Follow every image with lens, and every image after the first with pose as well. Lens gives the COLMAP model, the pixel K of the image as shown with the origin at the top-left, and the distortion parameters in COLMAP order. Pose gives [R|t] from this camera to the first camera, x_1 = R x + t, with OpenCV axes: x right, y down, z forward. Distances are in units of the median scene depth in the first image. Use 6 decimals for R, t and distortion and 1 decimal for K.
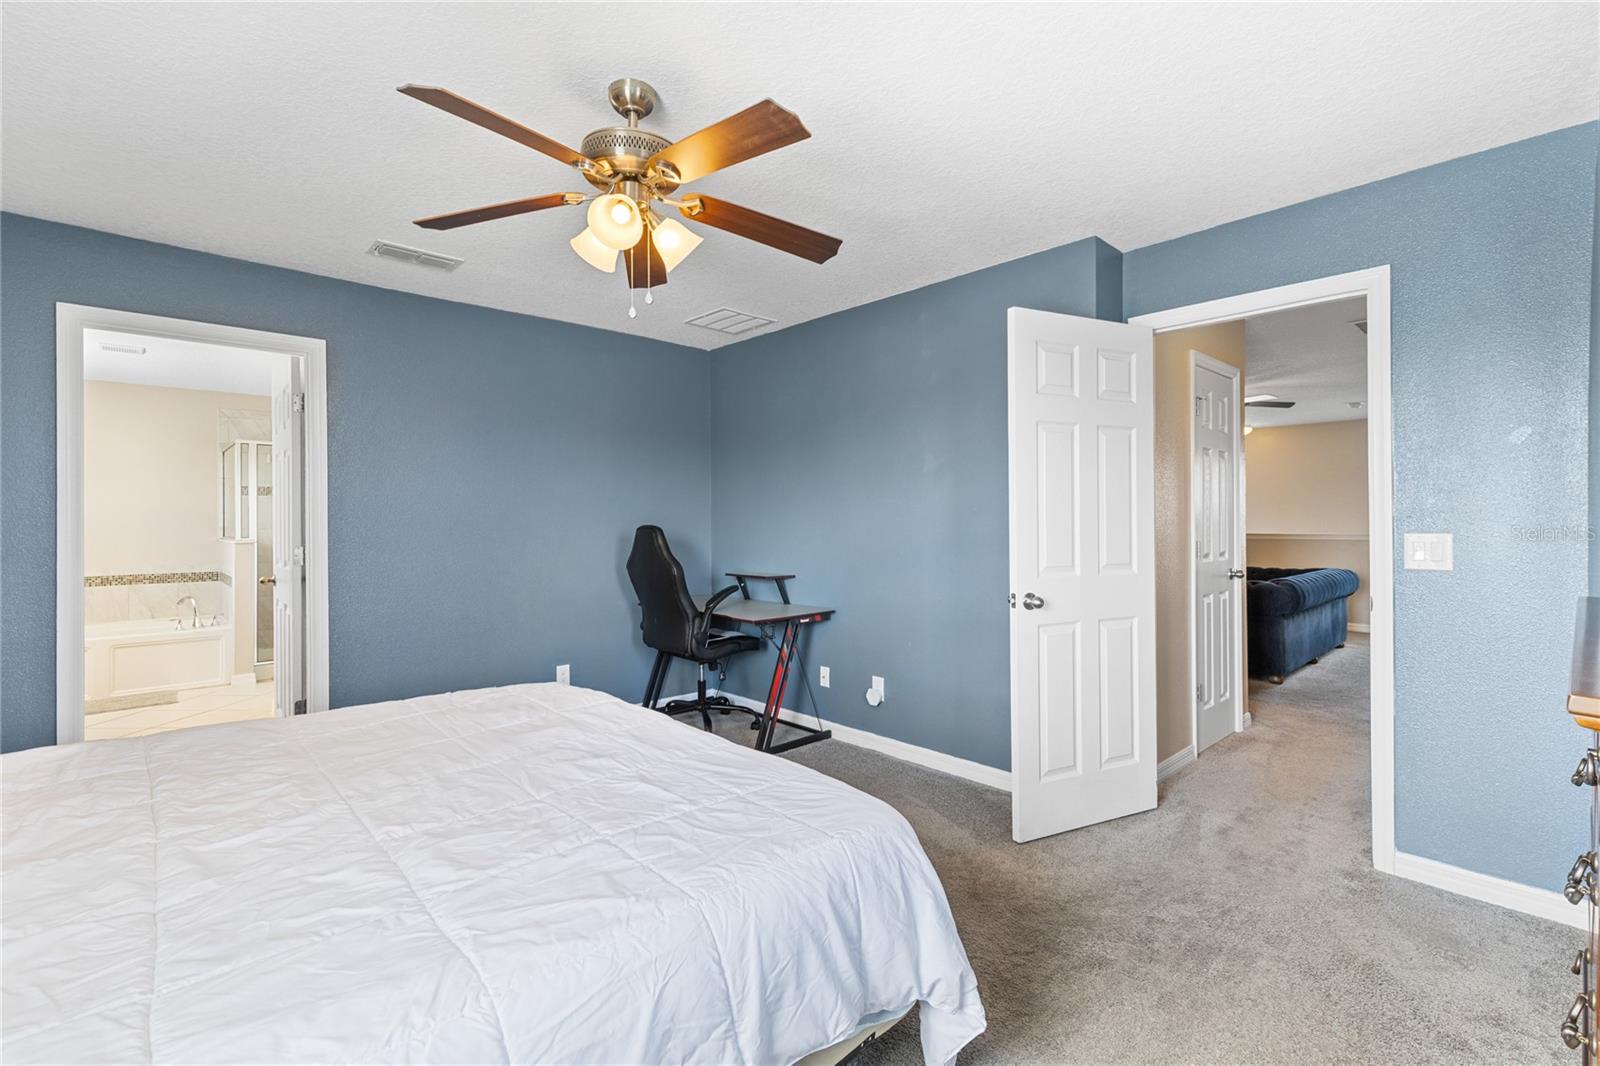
lens RADIAL K [[724.3, 0, 801.7], [0, 724.3, 528.7], [0, 0, 1]] dist [-0.000383, 0.001285]
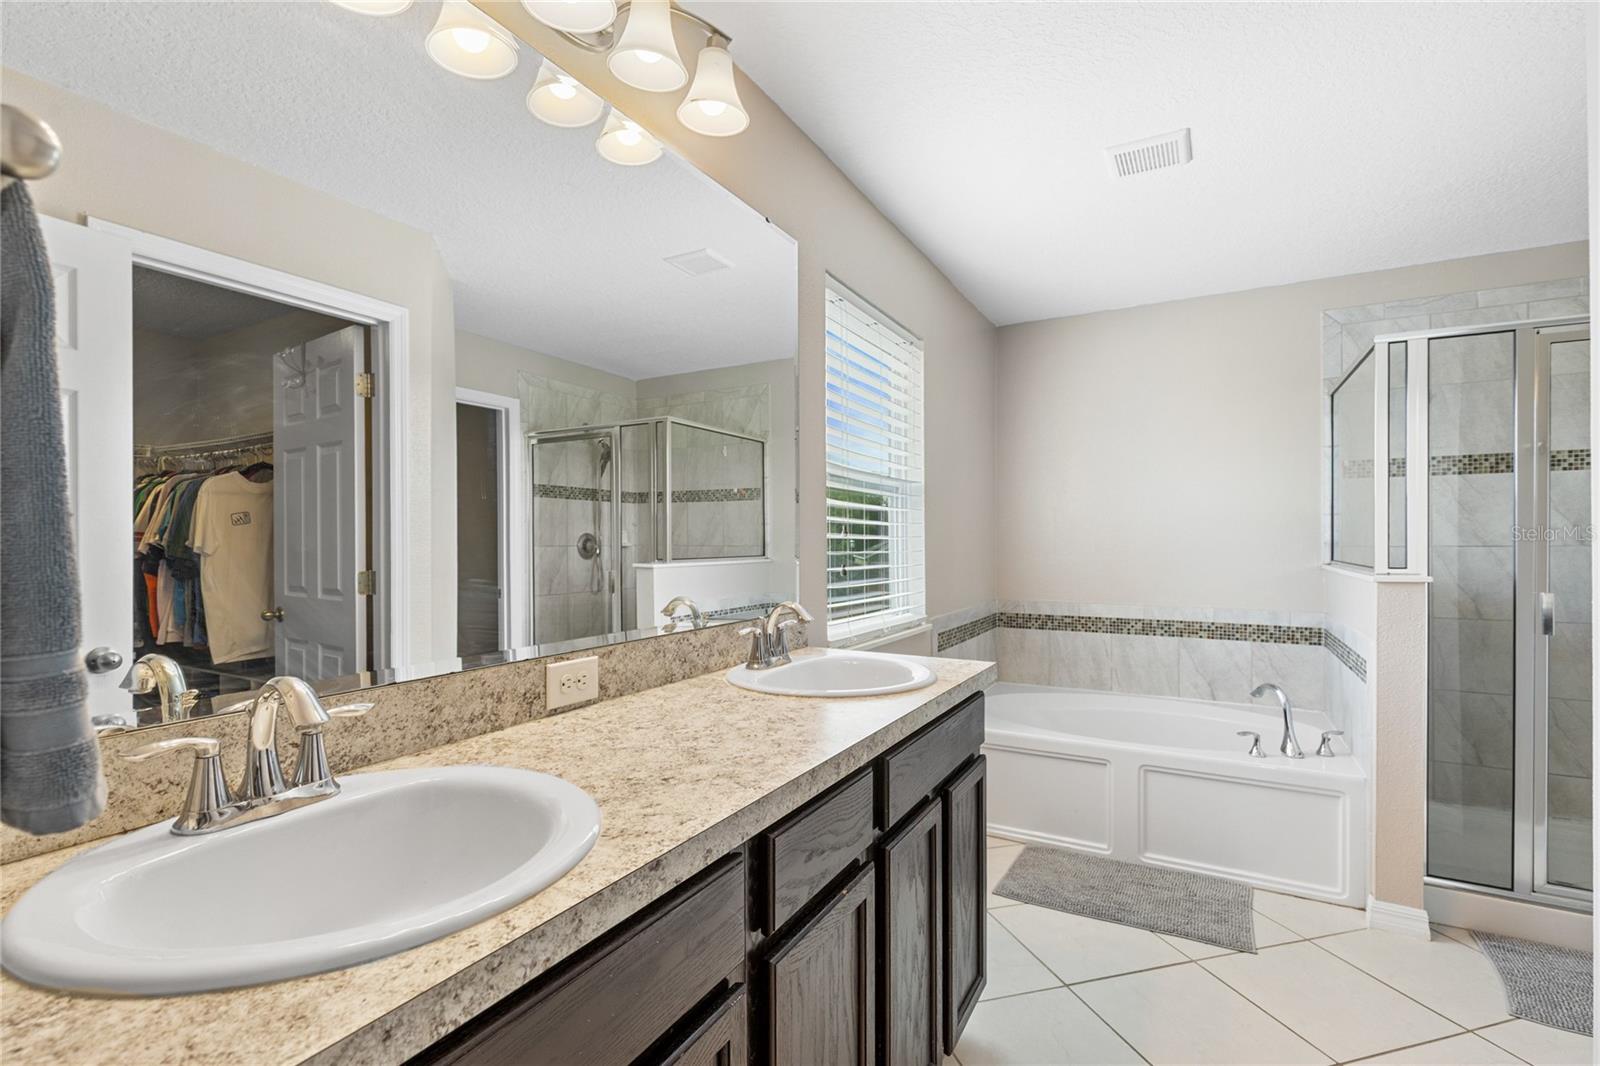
lens RADIAL K [[724.3, 0, 798.3], [0, 724.3, 541.0], [0, 0, 1]] dist [-0.000383, 0.001285]
pose [[0.299809, 0.003691, -0.953992, -0.456354], [-0.000498, 0.999993, 0.003713, -0.004398], [0.953999, -0.000638, 0.299809, 0.525879]]
